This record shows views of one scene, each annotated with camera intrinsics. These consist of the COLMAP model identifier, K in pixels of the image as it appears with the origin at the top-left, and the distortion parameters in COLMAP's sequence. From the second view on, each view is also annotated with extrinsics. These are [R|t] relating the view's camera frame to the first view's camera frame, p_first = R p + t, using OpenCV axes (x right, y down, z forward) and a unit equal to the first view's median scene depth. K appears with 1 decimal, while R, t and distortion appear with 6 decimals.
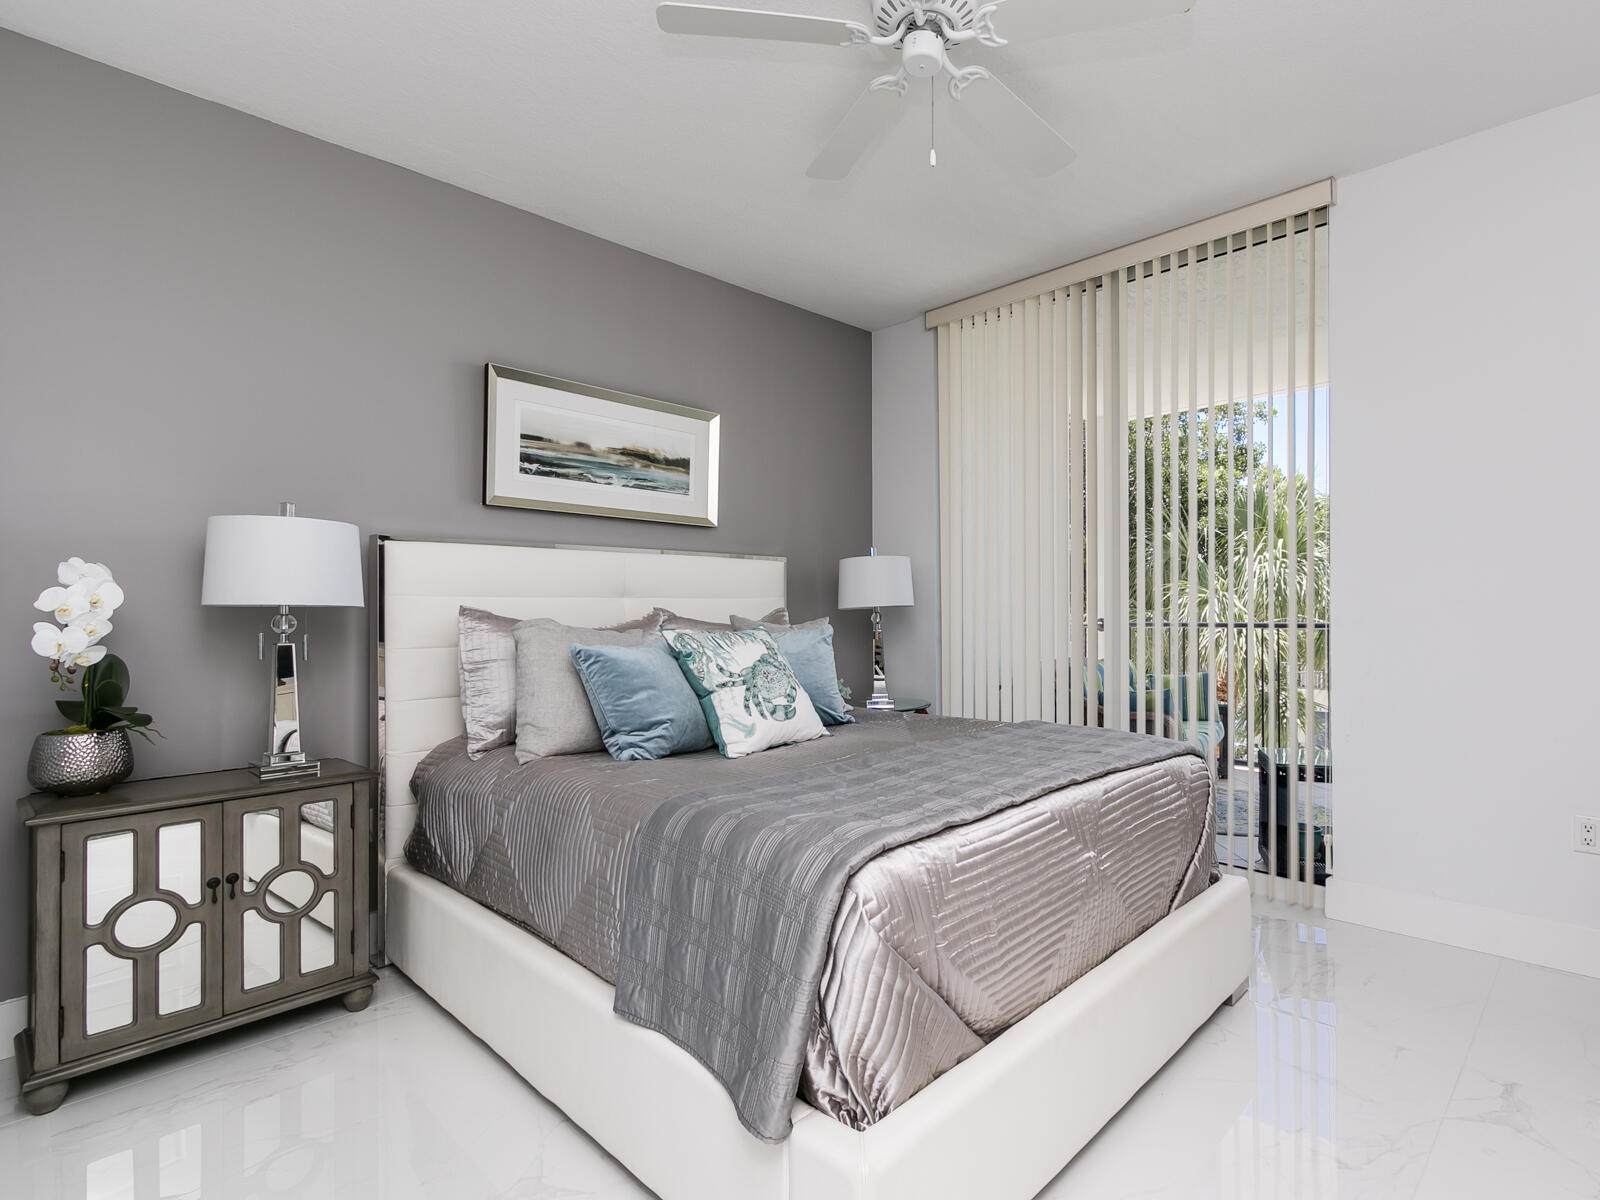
lens RADIAL K [[799.9, 0, 800.0], [0, 799.9, 600.0], [0, 0, 1]] dist [0.001675, 0.000534]
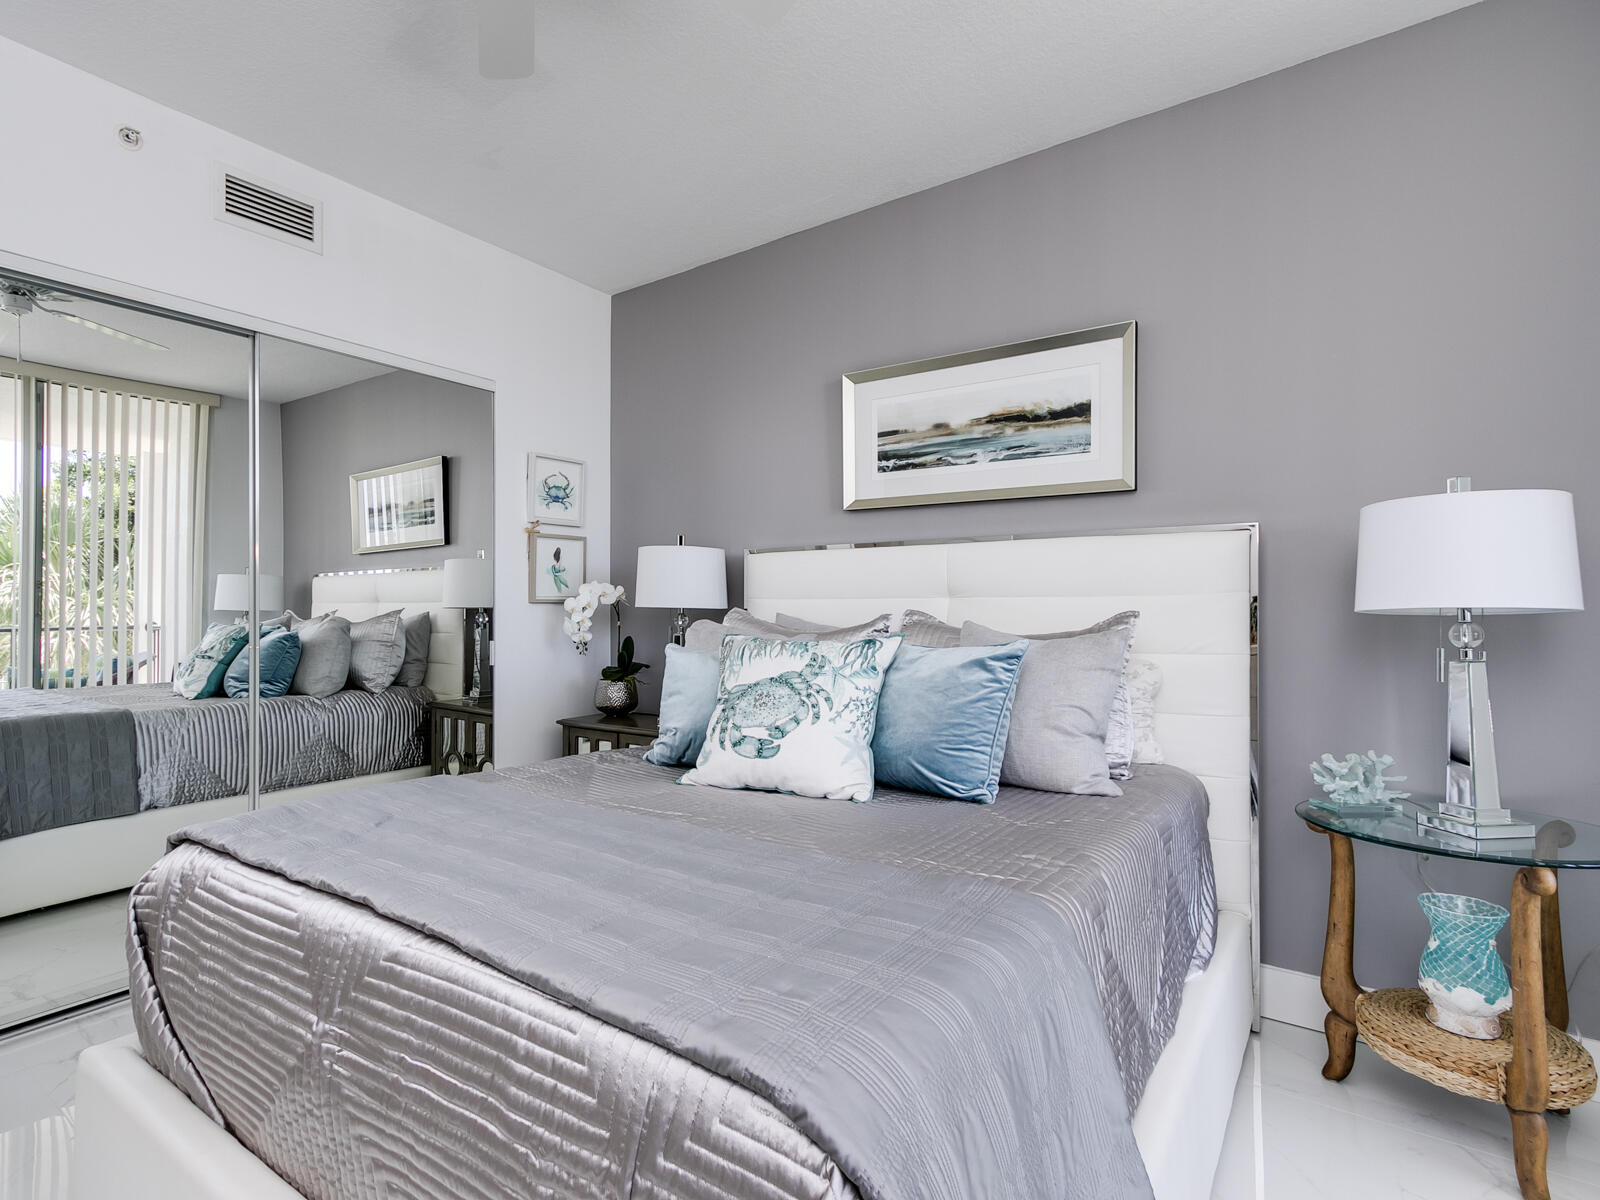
lens RADIAL K [[799.9, 0, 800.0], [0, 799.9, 600.0], [0, 0, 1]] dist [0.001675, 0.000534]
pose [[0.198542, -0.012159, -0.980017, 0.566041], [0.003185, 0.999926, -0.011761, 0.007408], [0.980087, -0.000786, 0.198566, 0.688247]]
